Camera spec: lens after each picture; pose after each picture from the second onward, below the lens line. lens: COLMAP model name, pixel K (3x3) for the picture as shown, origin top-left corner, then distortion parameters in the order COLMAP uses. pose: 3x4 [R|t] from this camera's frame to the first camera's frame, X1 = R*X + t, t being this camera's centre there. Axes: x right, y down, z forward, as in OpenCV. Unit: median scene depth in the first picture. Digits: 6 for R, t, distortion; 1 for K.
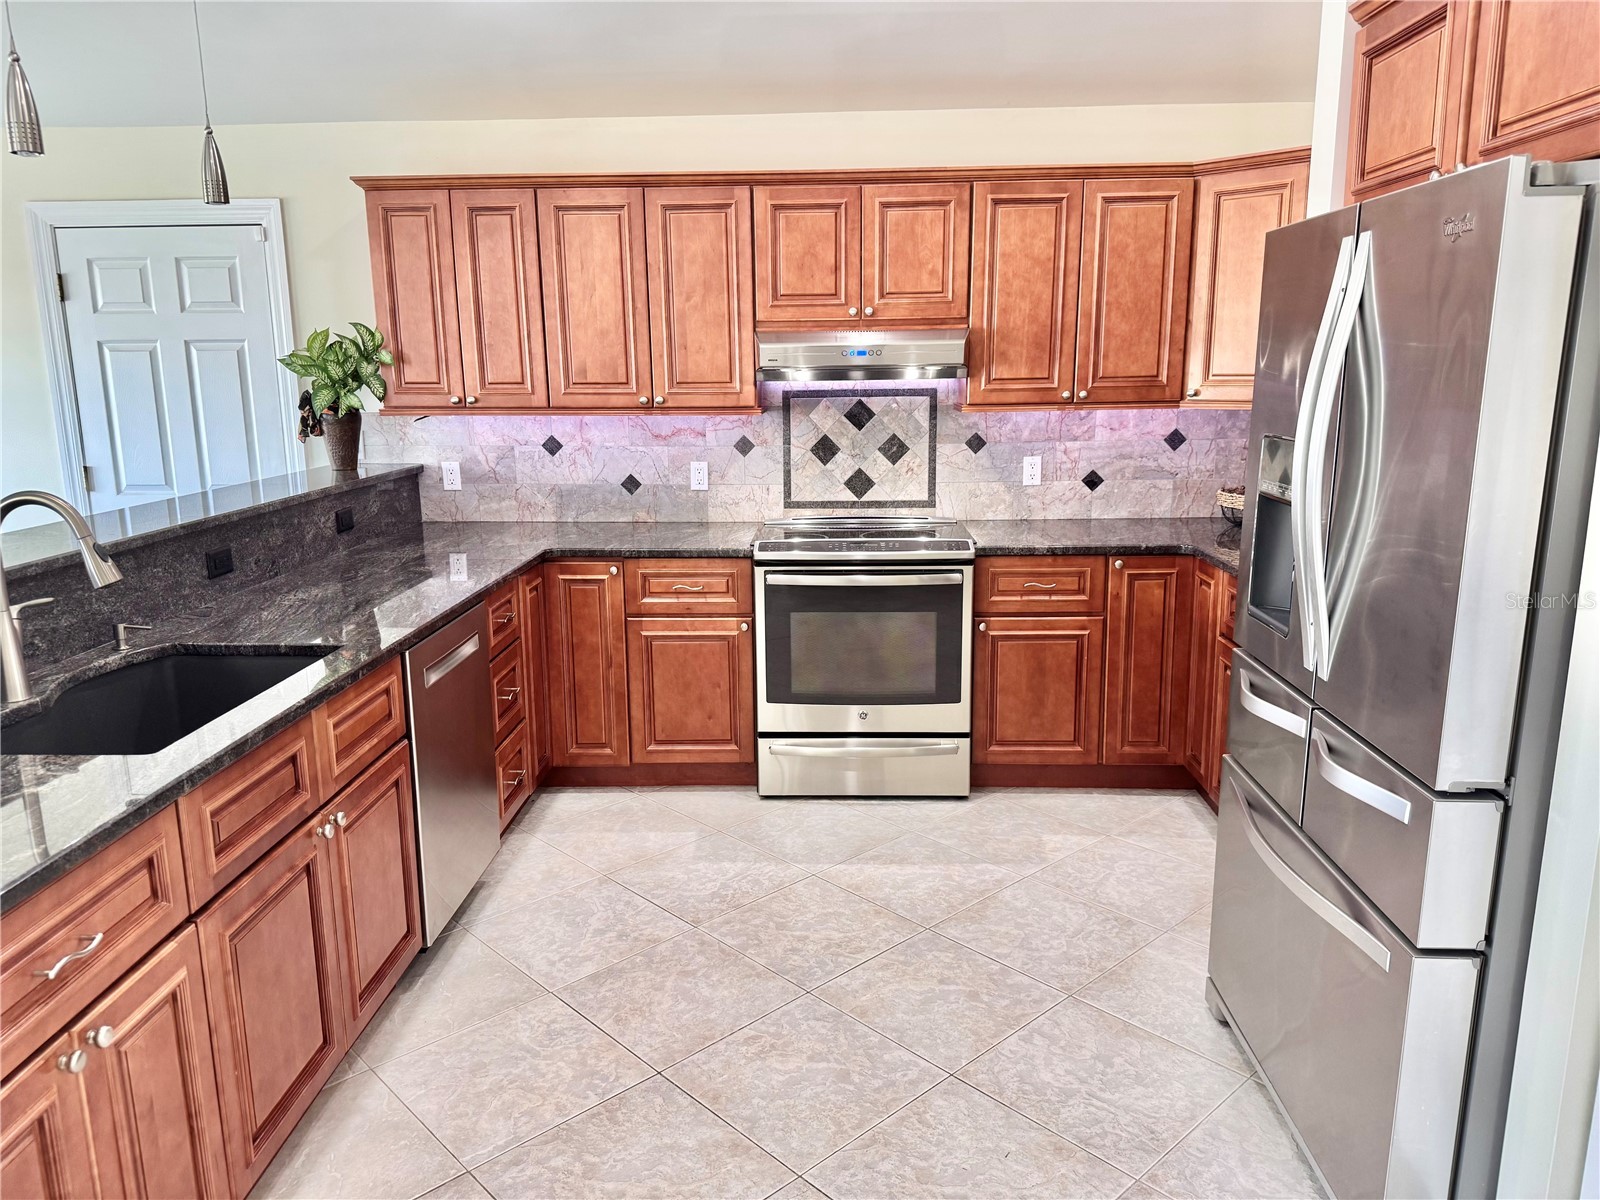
lens RADIAL K [[1131.9, 0, 803.2], [0, 1131.9, 601.9], [0, 0, 1]] dist [0.007166, -0.001408]
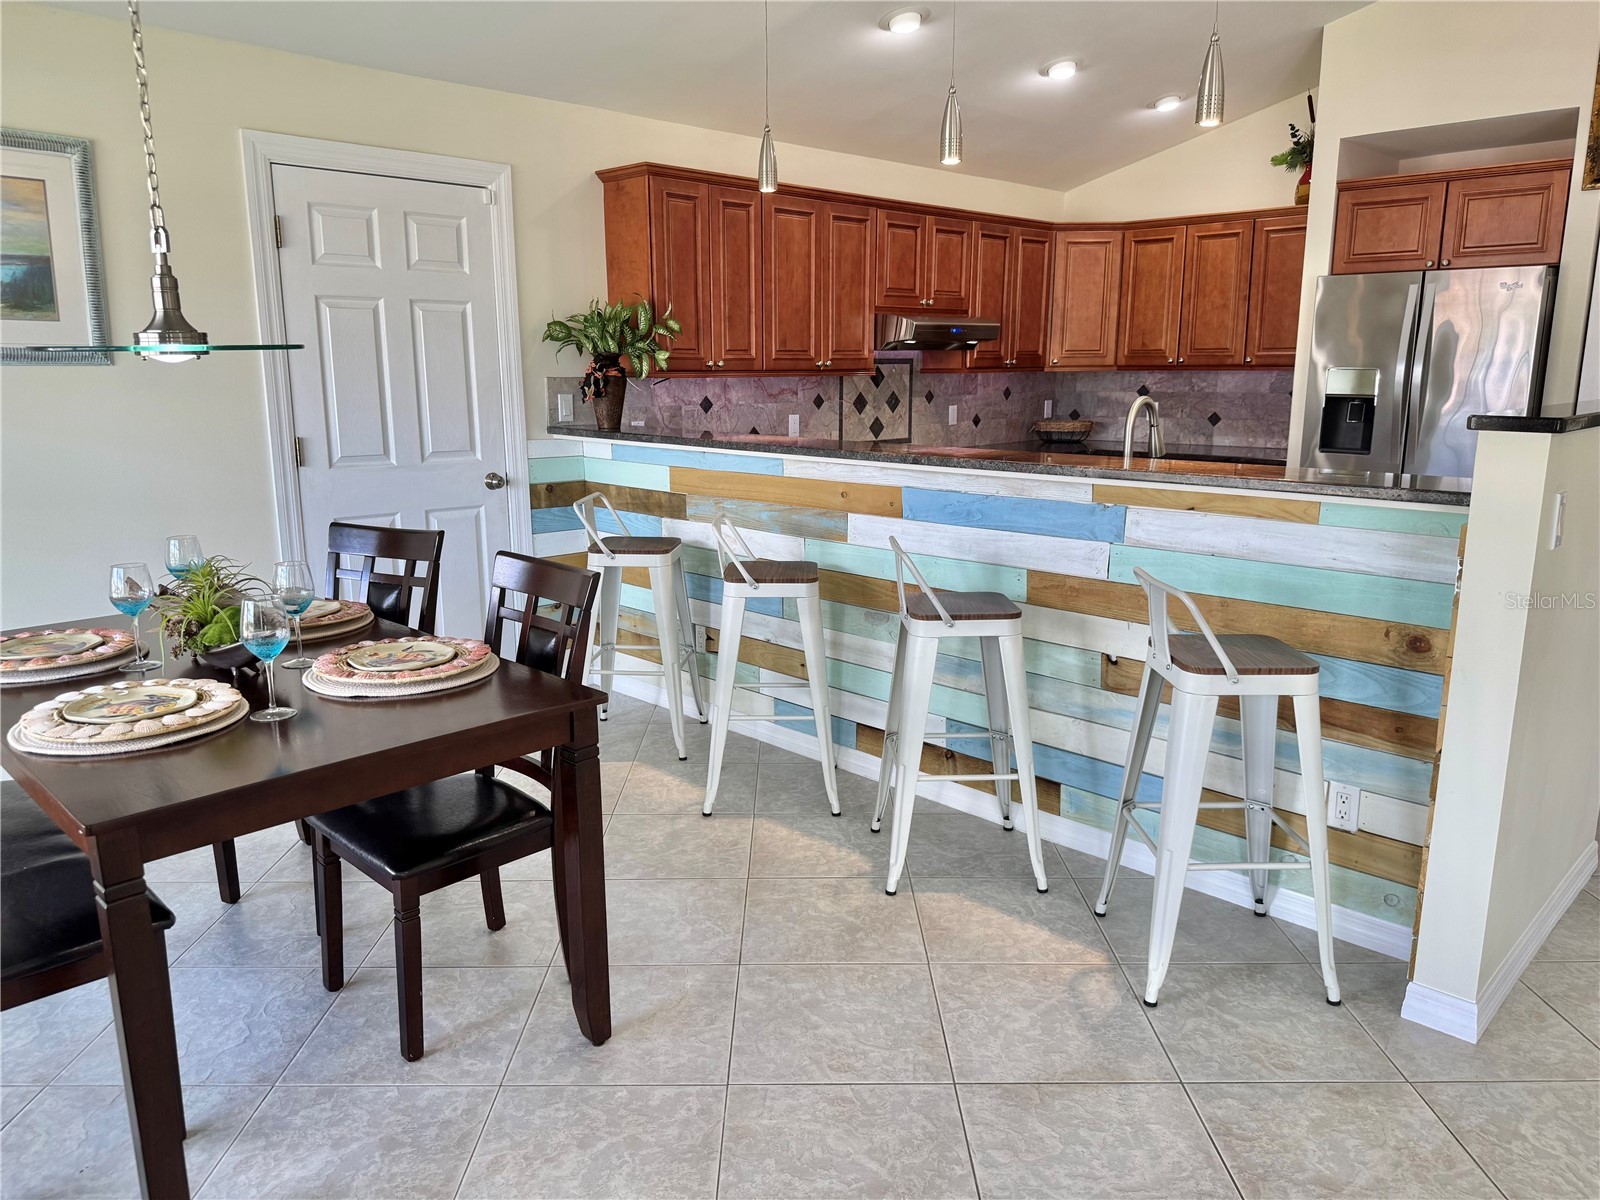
lens RADIAL K [[1131.9, 0, 803.3], [0, 1131.9, 599.1], [0, 0, 1]] dist [0.007166, -0.001408]
pose [[0.680848, -0.143862, 0.718157, -1.028184], [0.127976, 0.988803, 0.076750, -0.016328], [-0.721157, 0.039652, 0.691636, 0.127839]]
